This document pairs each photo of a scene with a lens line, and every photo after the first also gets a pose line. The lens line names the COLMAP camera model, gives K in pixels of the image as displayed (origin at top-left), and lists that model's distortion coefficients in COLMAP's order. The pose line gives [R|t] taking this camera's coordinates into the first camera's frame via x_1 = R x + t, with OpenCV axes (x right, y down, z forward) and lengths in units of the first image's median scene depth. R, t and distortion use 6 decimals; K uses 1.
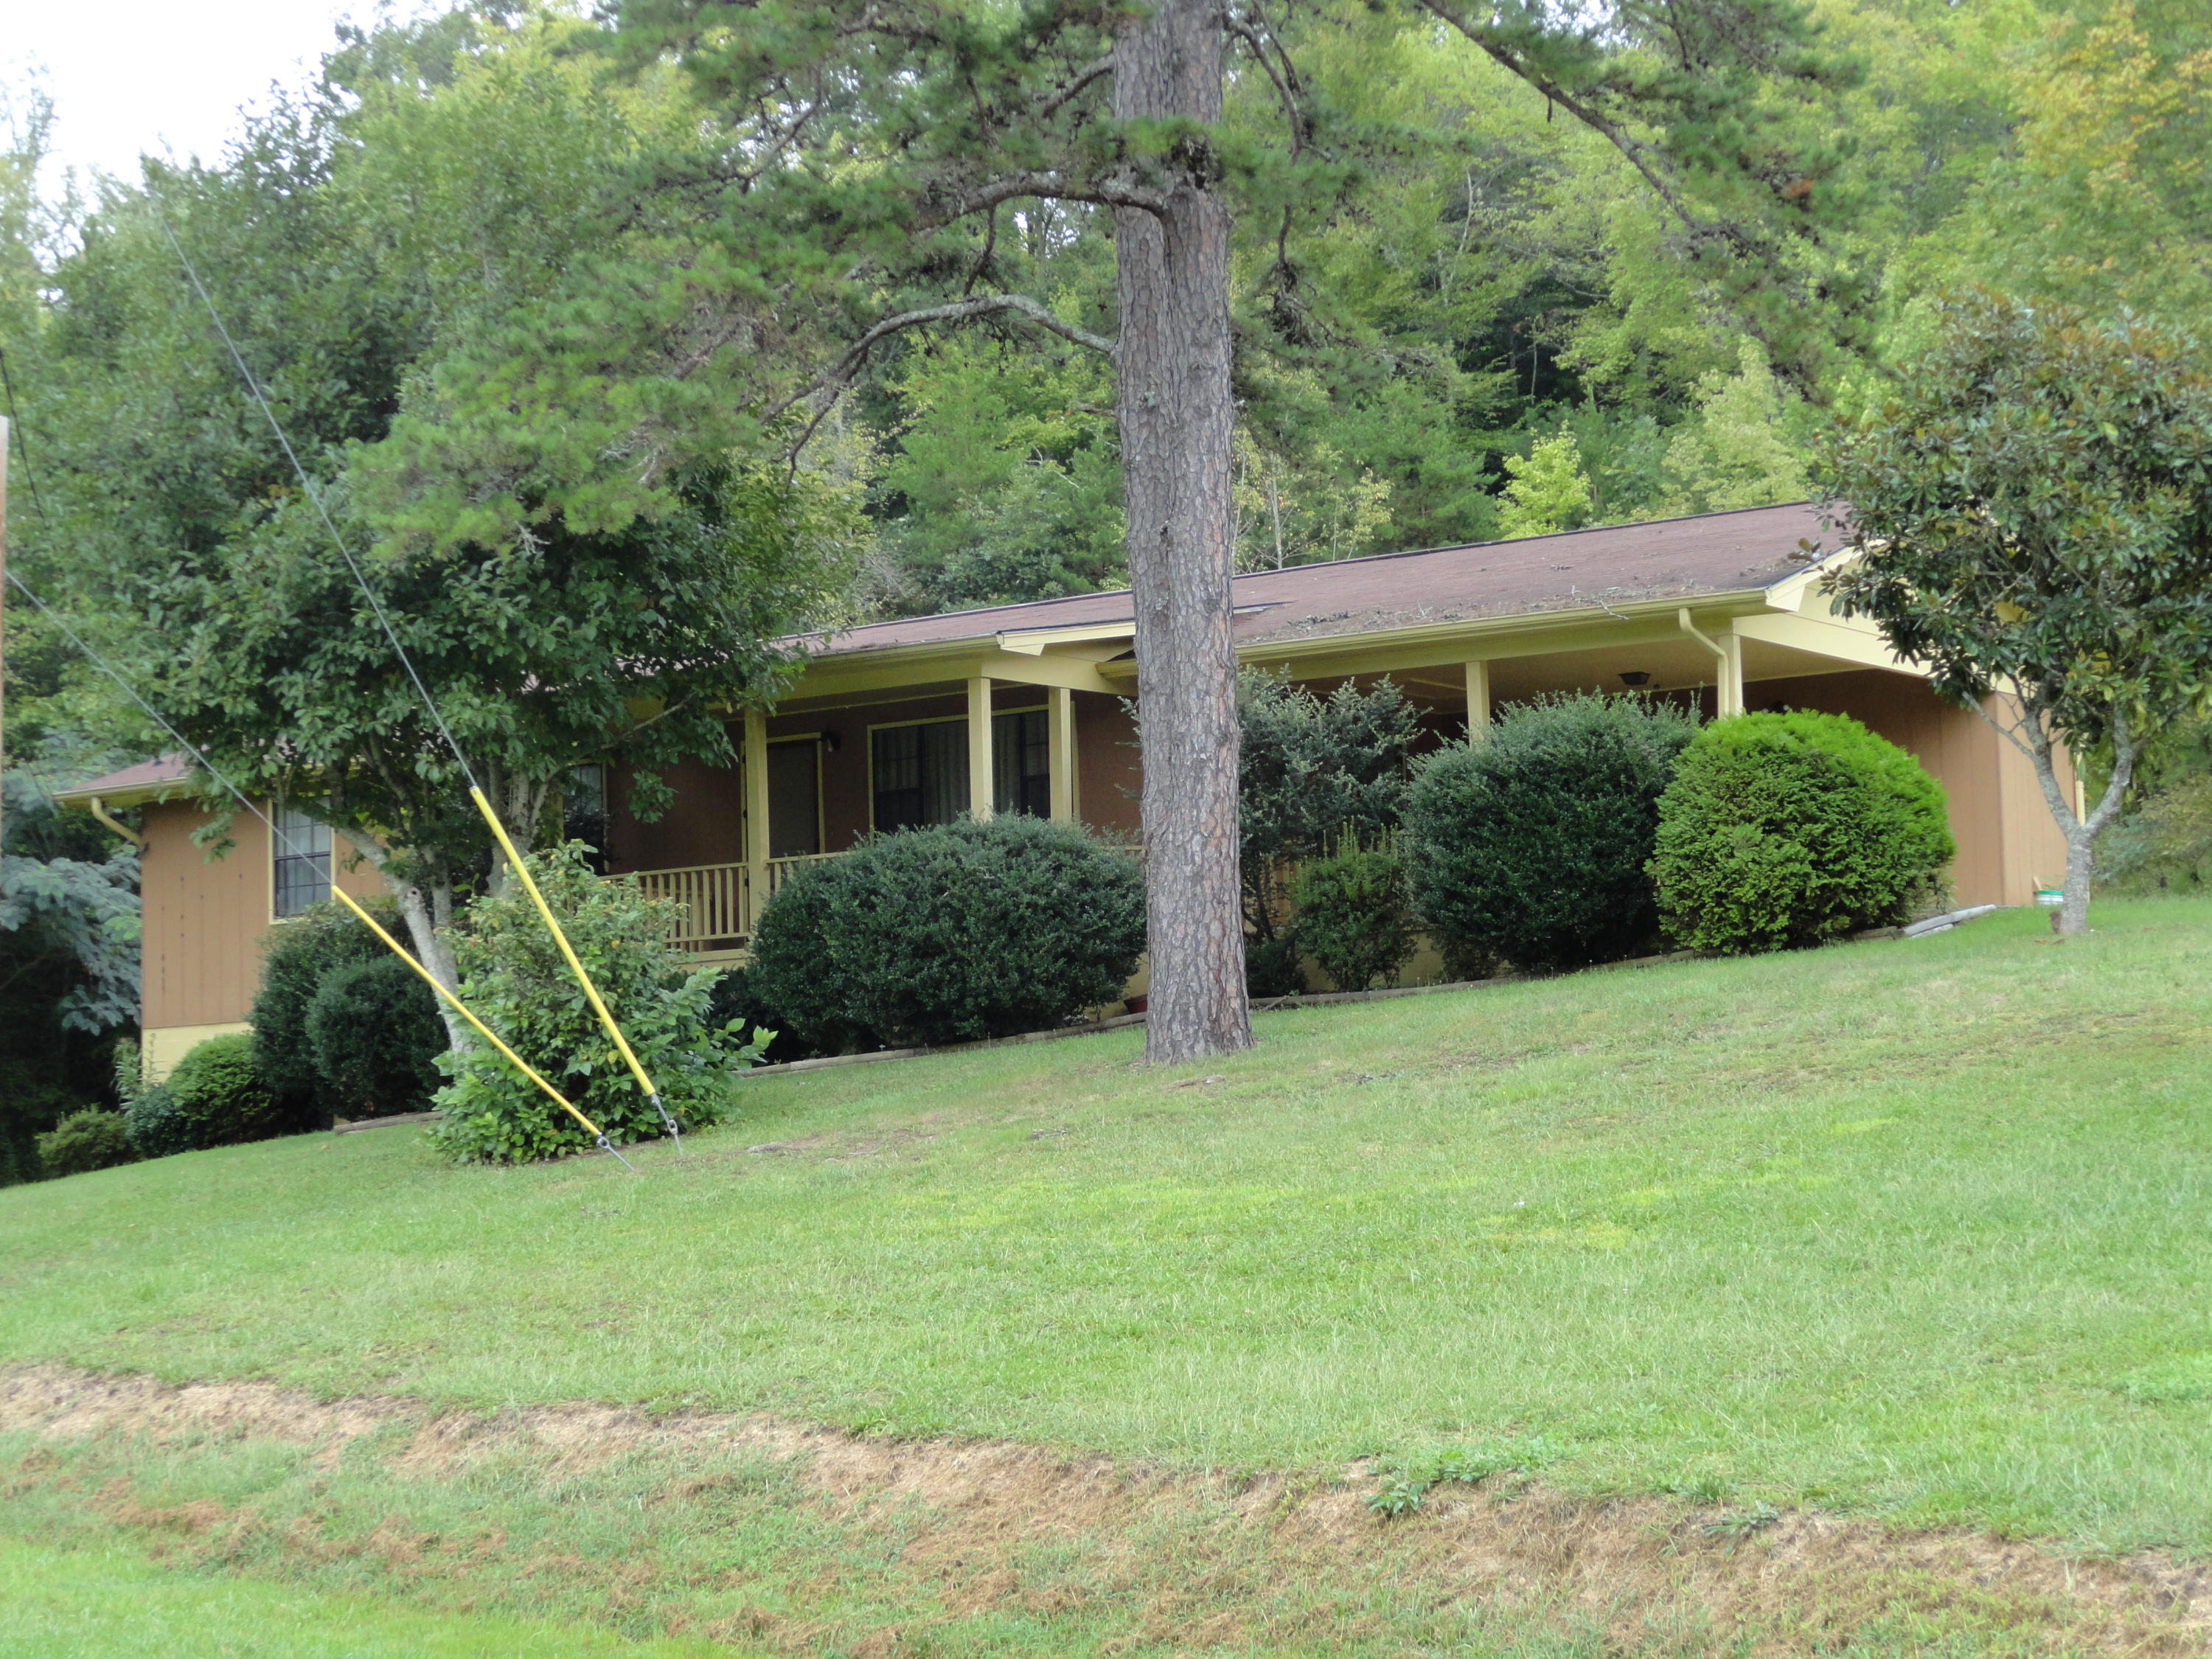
lens RADIAL K [[4352.1, 0, 1106.0], [0, 4352.1, 830.6], [0, 0, 1]] dist [0.045764, 0.000000]
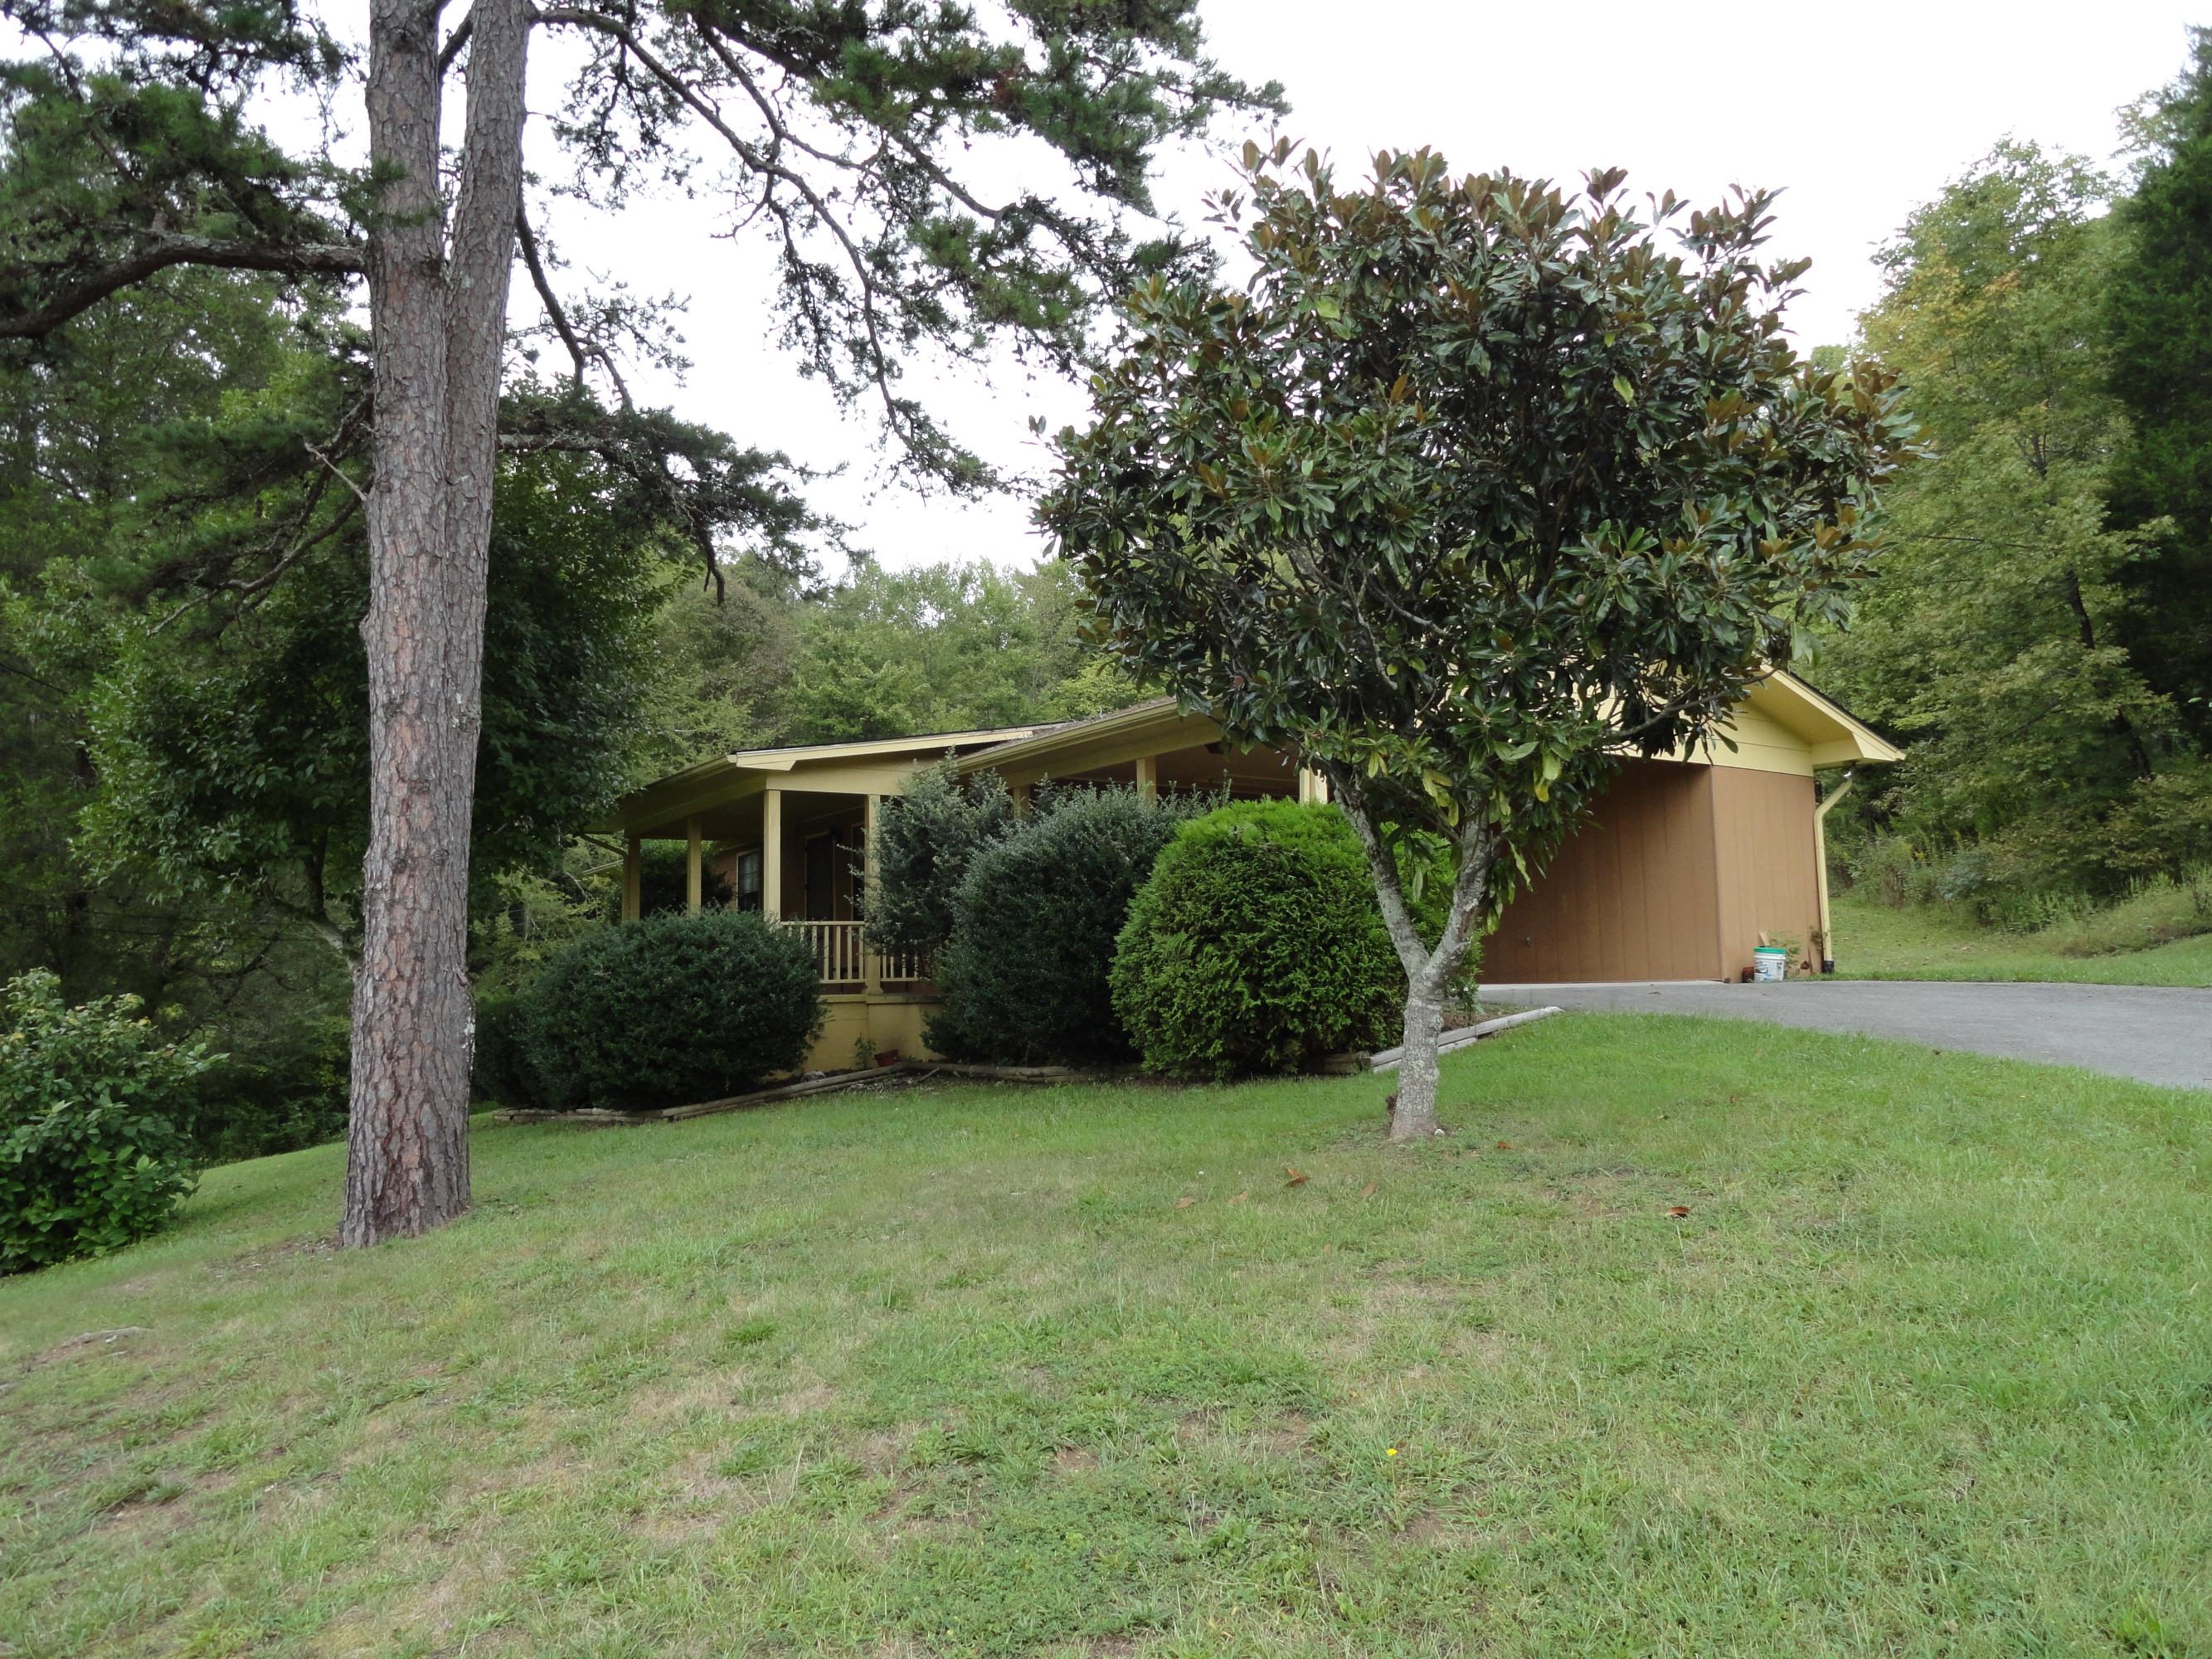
lens RADIAL K [[1495.7, 0, 1105.3], [0, 1495.7, 825.8], [0, 0, 1]] dist [-0.010069, 0.005284]
pose [[0.926765, -0.030929, -0.374365, 0.245540], [0.029115, 0.999521, -0.010501, -0.020008], [0.374511, -0.001167, 0.927222, 0.722003]]
